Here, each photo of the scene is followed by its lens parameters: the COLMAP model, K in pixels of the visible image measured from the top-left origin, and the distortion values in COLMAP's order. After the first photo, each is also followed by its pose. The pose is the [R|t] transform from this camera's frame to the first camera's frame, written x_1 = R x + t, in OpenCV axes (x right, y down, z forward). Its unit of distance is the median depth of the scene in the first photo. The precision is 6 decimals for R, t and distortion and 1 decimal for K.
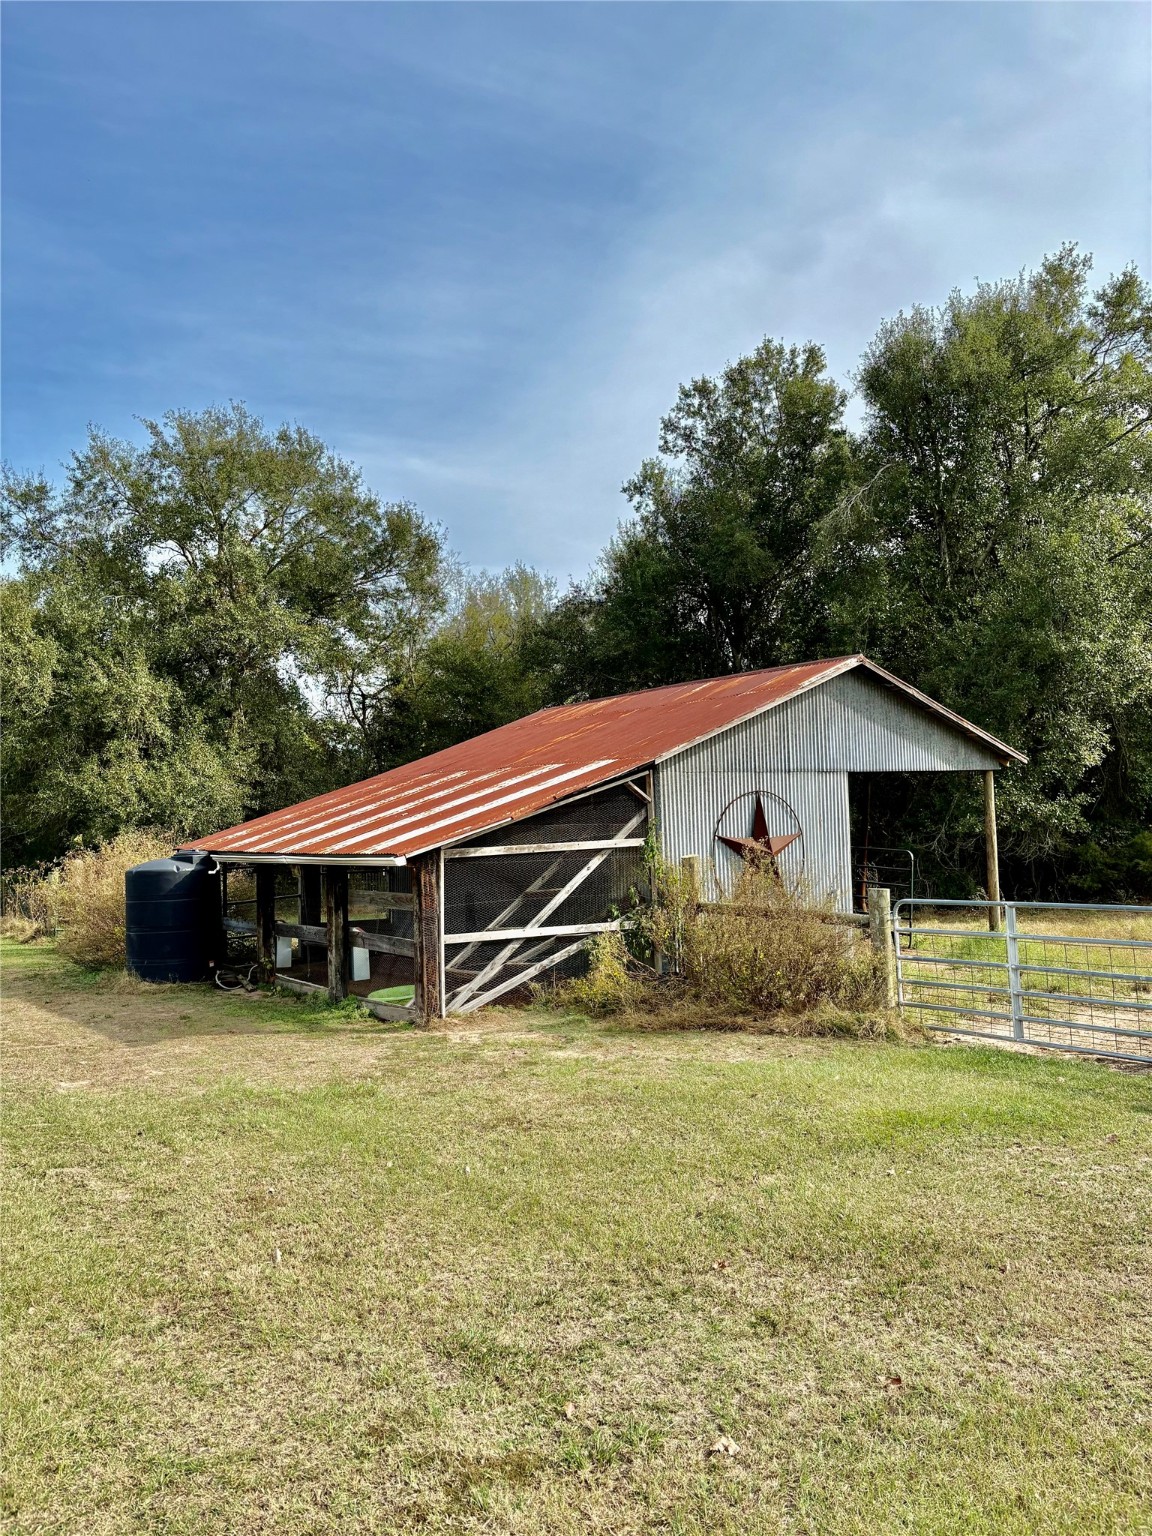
lens RADIAL K [[1128.4, 0, 576.0], [0, 1128.4, 768.0], [0, 0, 1]] dist [0.033584, -0.004992]
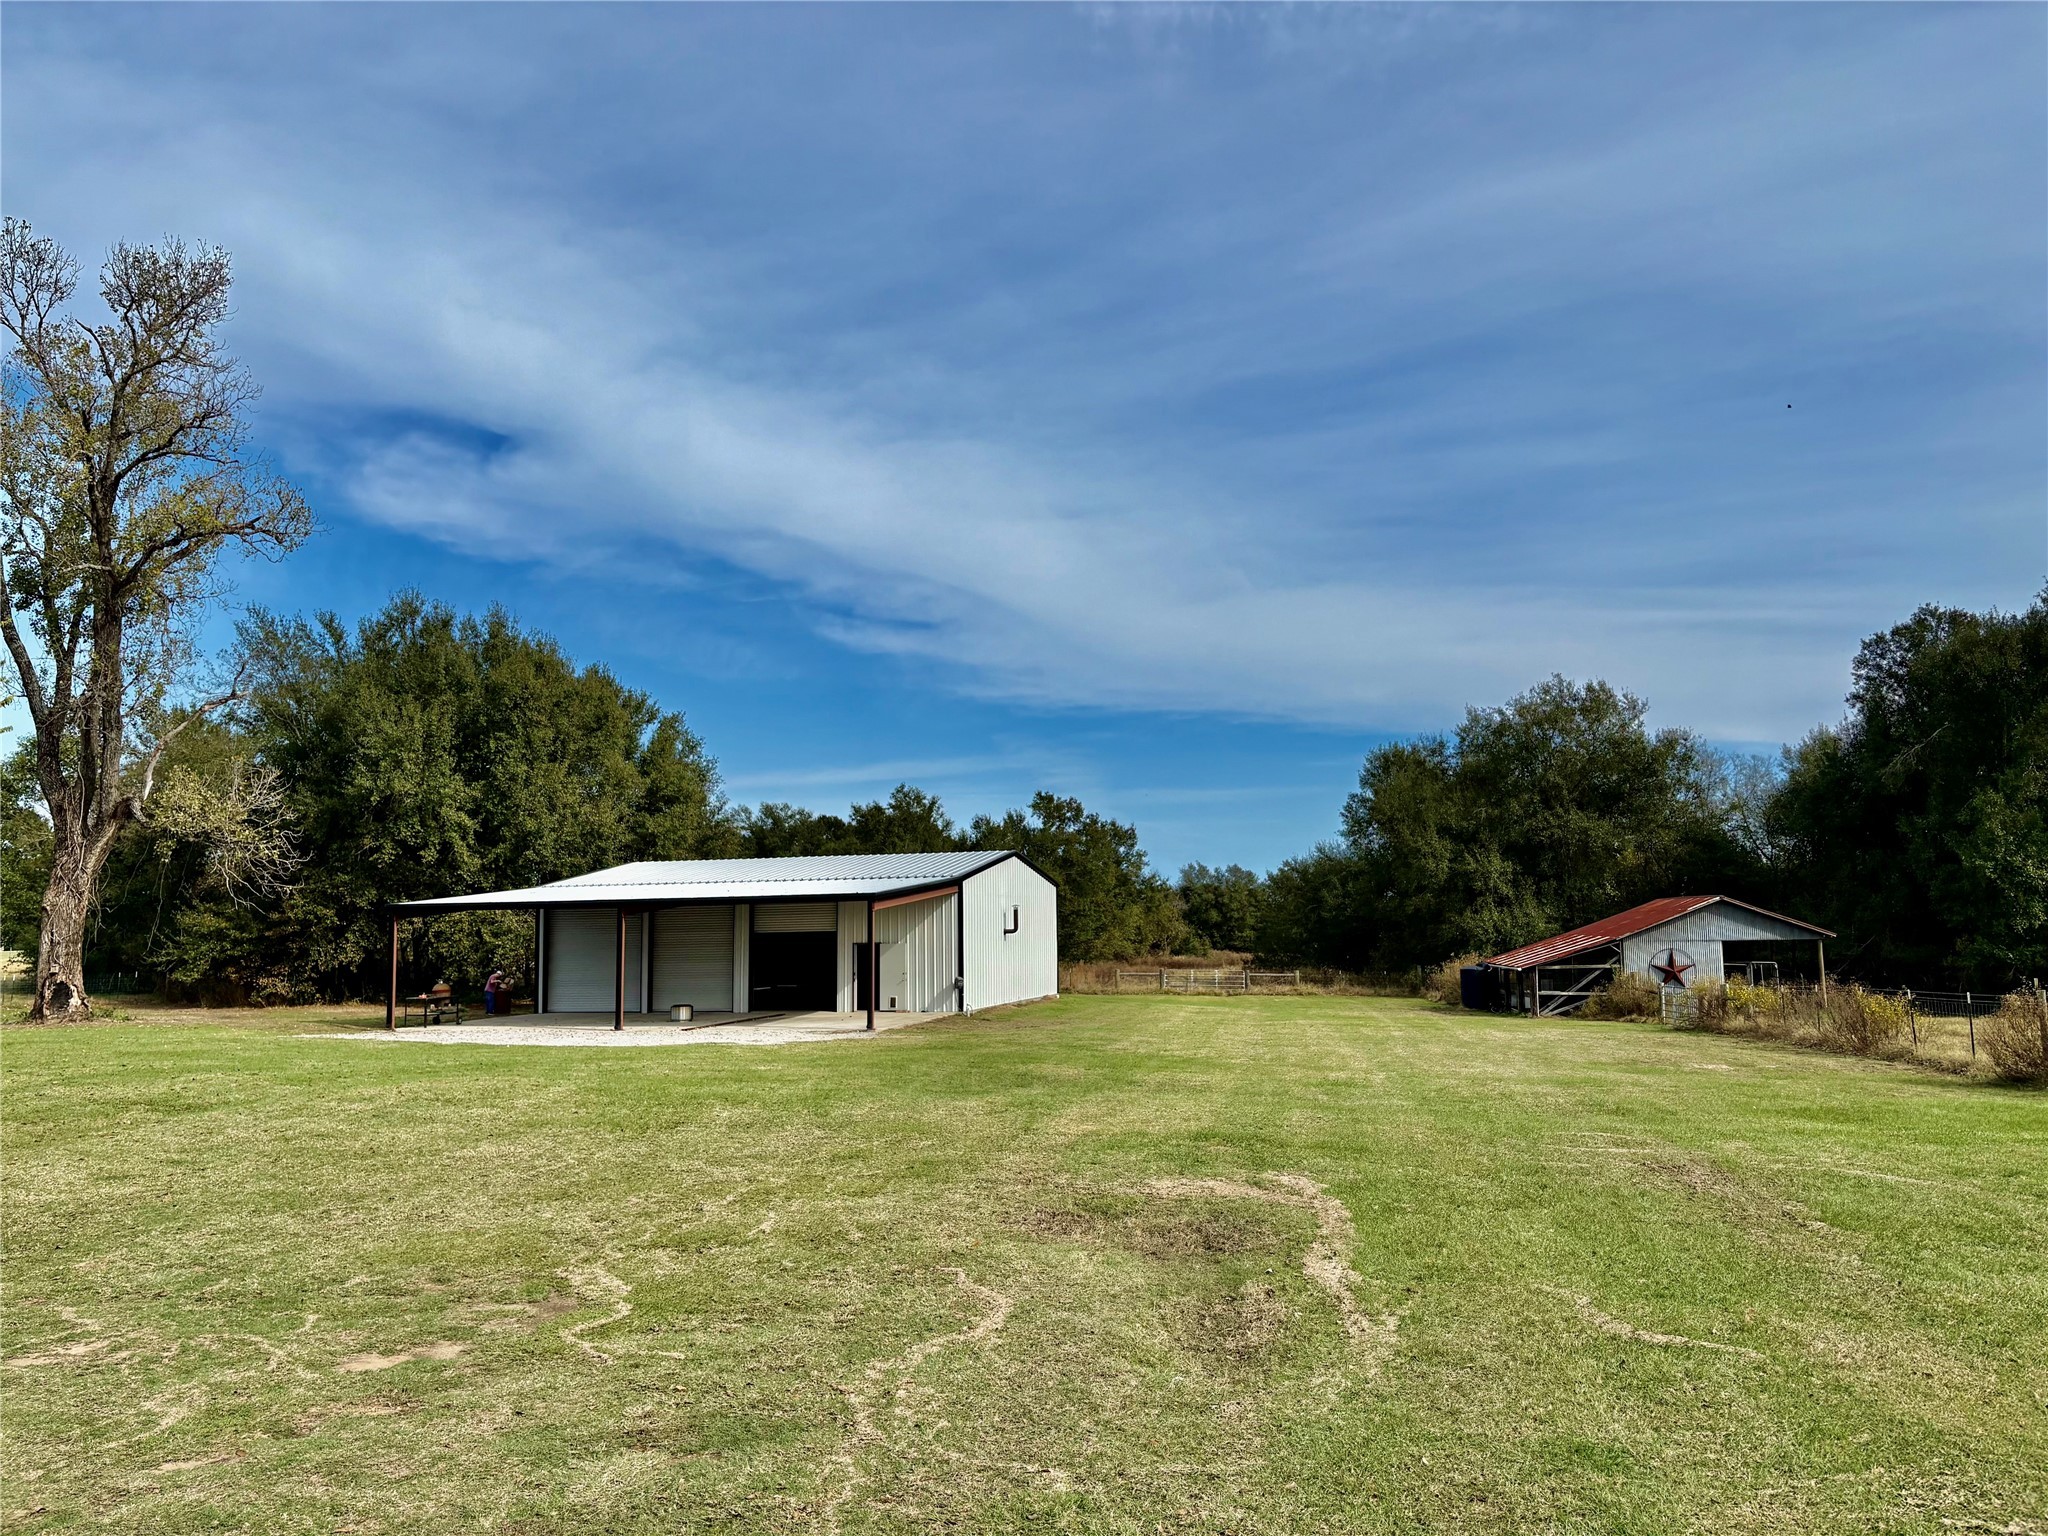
lens RADIAL K [[1504.6, 0, 1024.0], [0, 1504.6, 768.0], [0, 0, 1]] dist [0.033584, -0.004992]
pose [[0.736253, -0.051633, -0.674734, 1.196570], [0.019792, 0.998301, -0.054797, -0.196258], [0.676417, 0.026991, 0.736024, -2.195095]]
